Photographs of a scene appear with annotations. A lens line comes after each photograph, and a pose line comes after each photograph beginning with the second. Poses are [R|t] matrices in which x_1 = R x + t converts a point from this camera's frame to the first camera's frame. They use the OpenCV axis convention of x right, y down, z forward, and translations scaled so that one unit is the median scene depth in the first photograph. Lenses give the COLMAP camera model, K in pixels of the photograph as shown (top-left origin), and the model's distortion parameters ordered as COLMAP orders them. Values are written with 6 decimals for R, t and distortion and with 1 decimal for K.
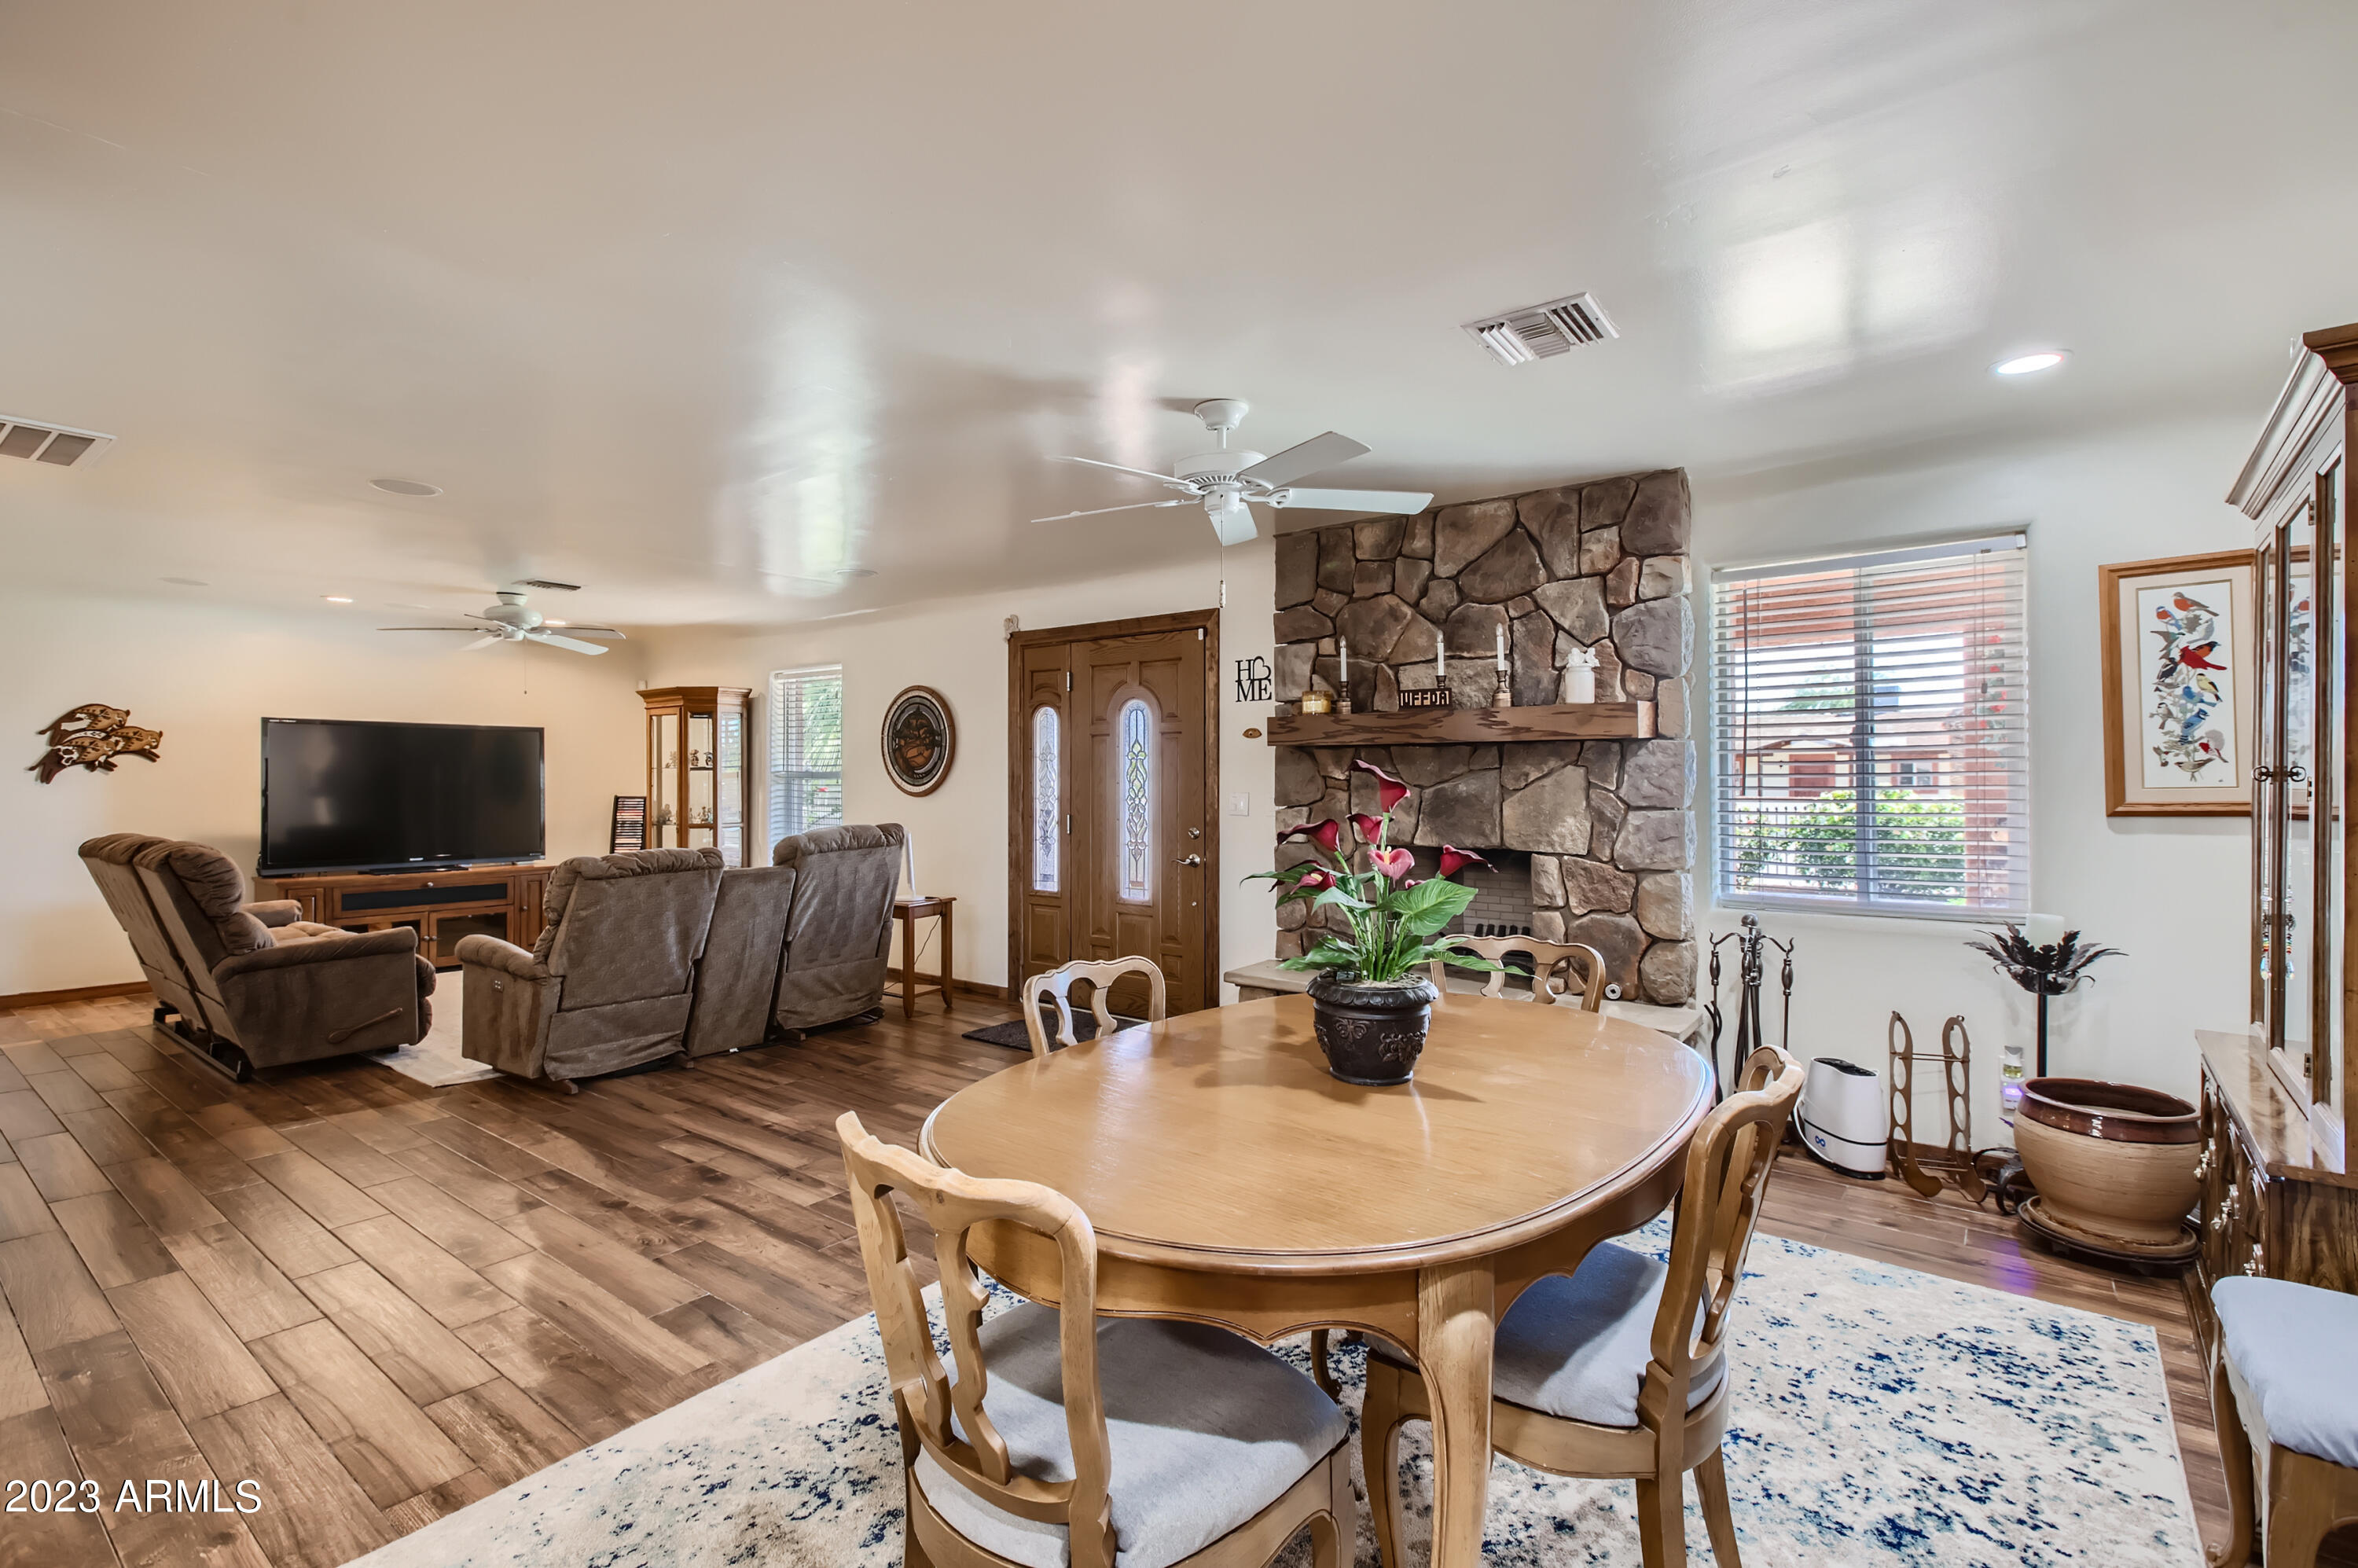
lens RADIAL K [[1077.3, 0, 1185.7], [0, 1077.3, 776.0], [0, 0, 1]] dist [0.009324, -0.000157]
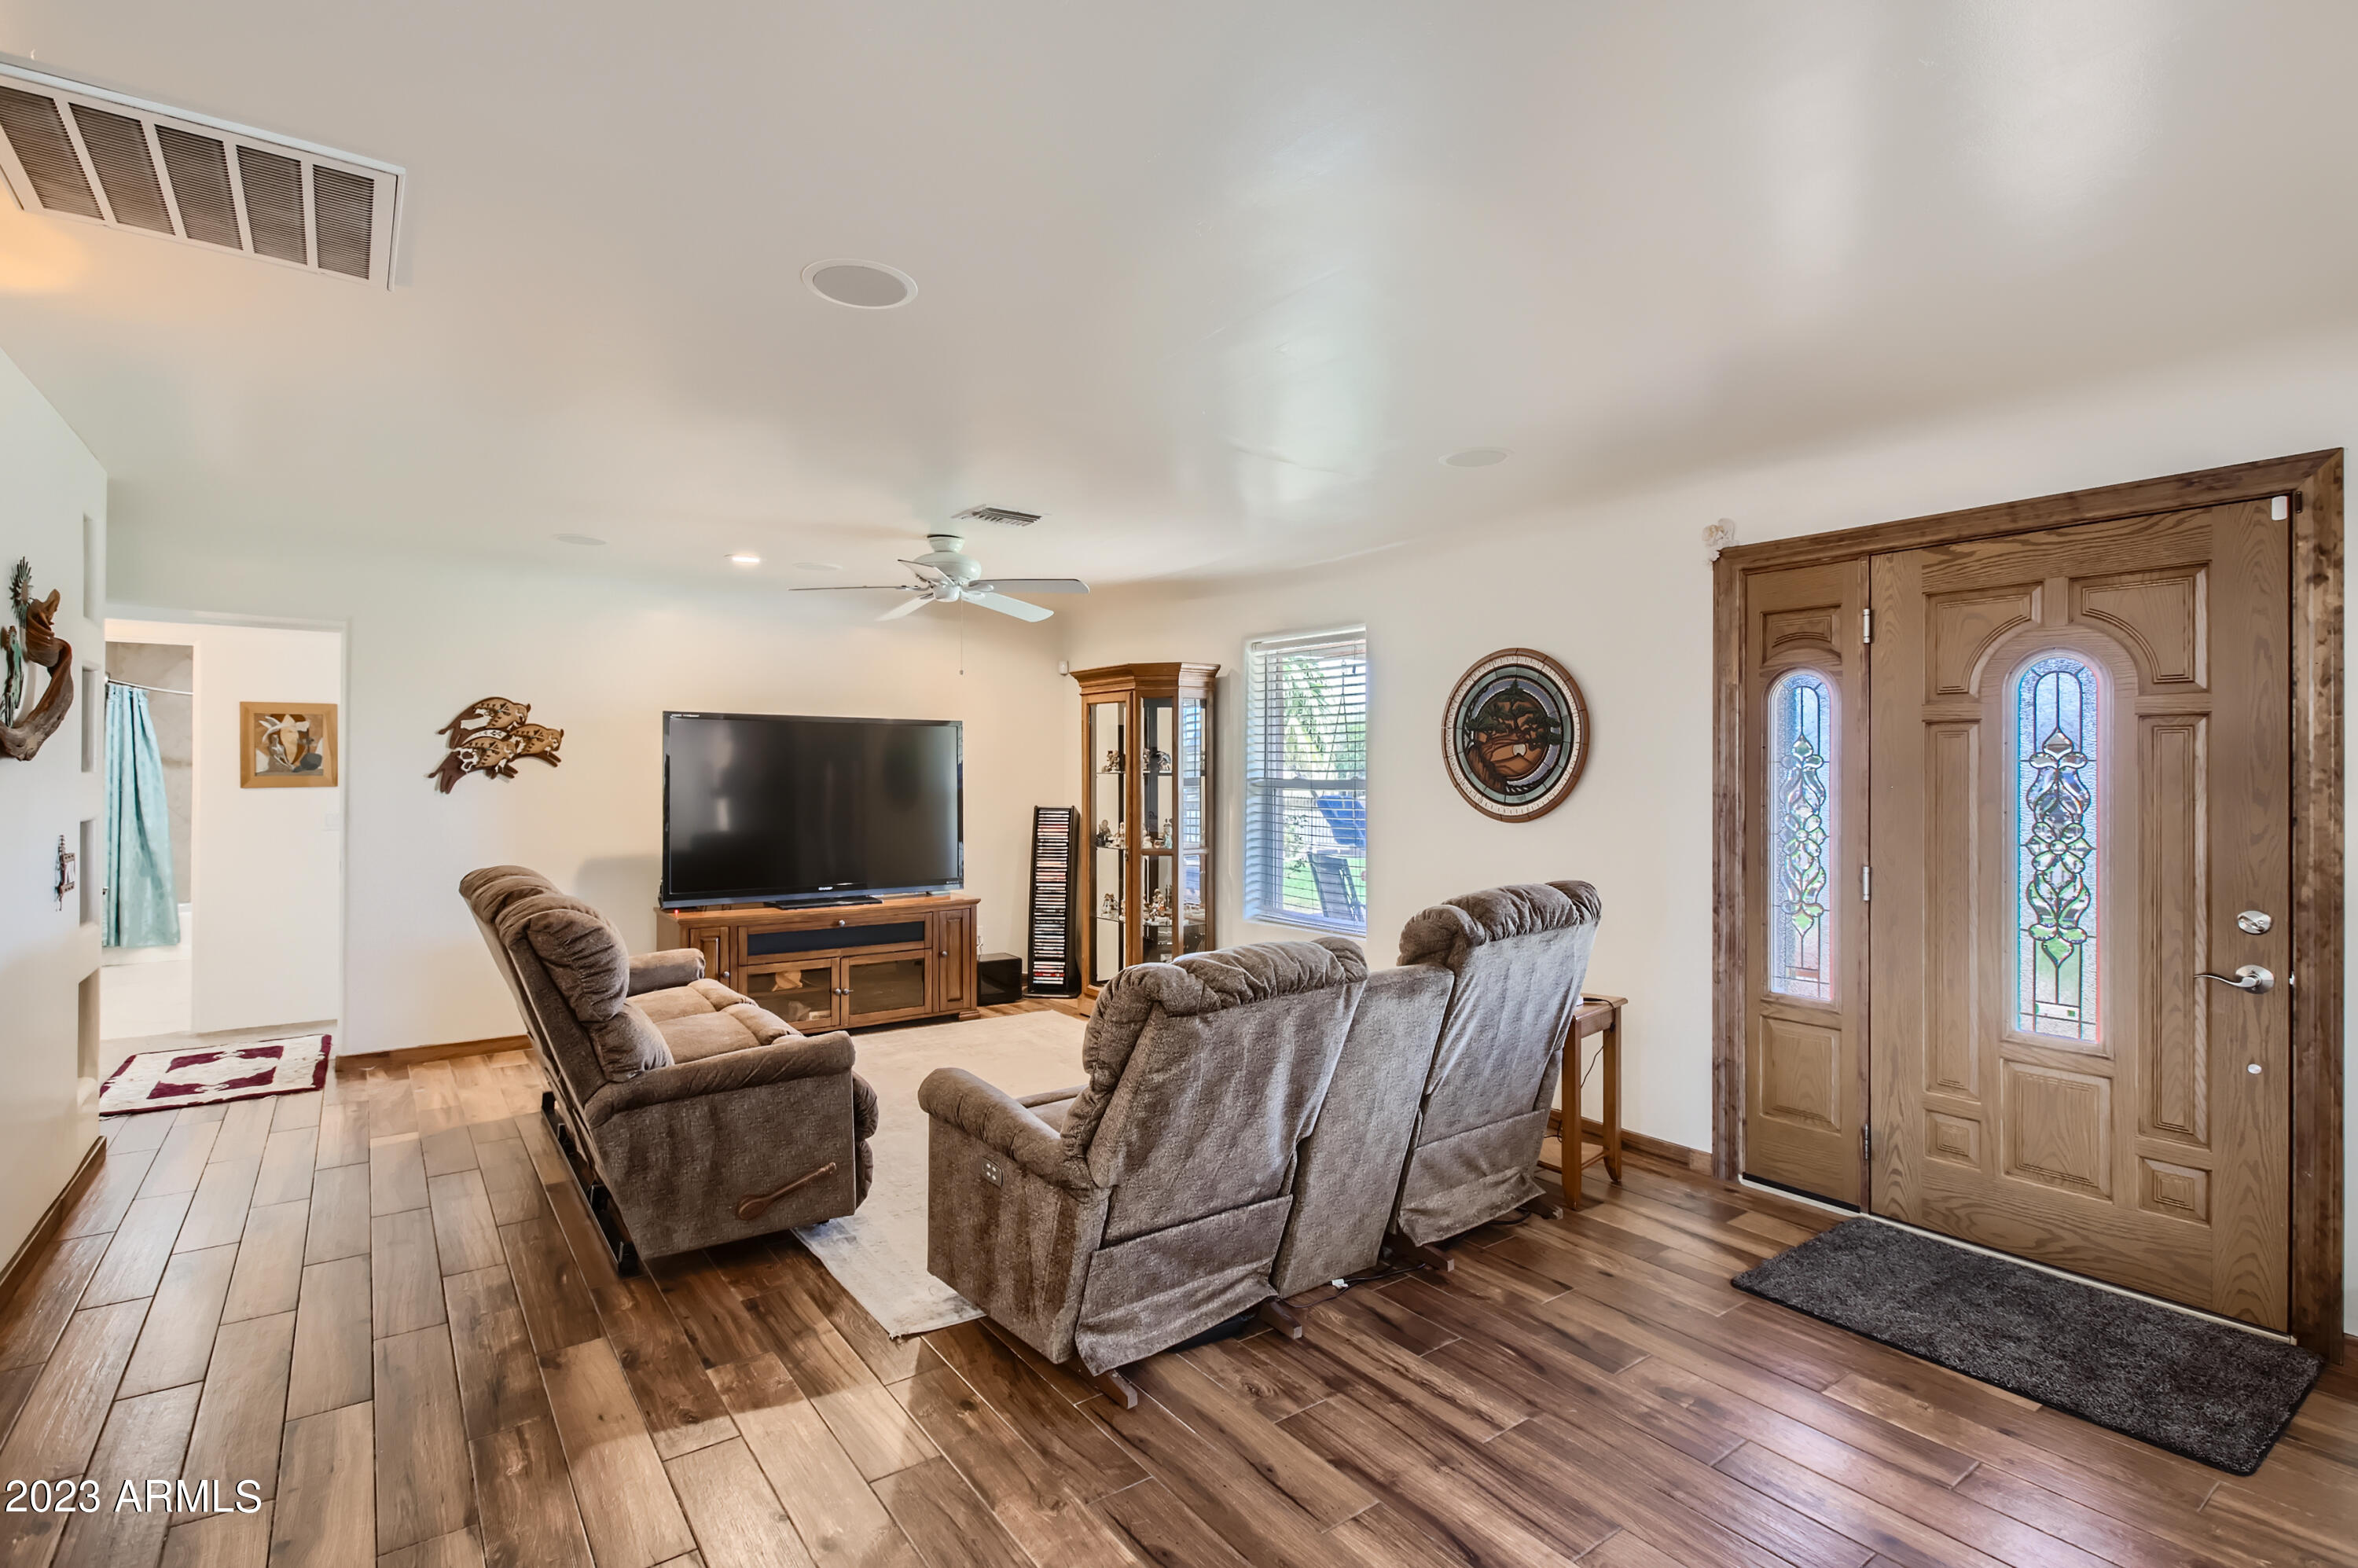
lens RADIAL K [[1077.3, 0, 1171.4], [0, 1077.3, 769.1], [0, 0, 1]] dist [0.009324, -0.000157]
pose [[0.961900, 0.002441, -0.273391, -0.315306], [-0.001824, 0.999995, 0.002511, -0.016038], [0.273395, -0.001917, 0.961900, 0.388419]]
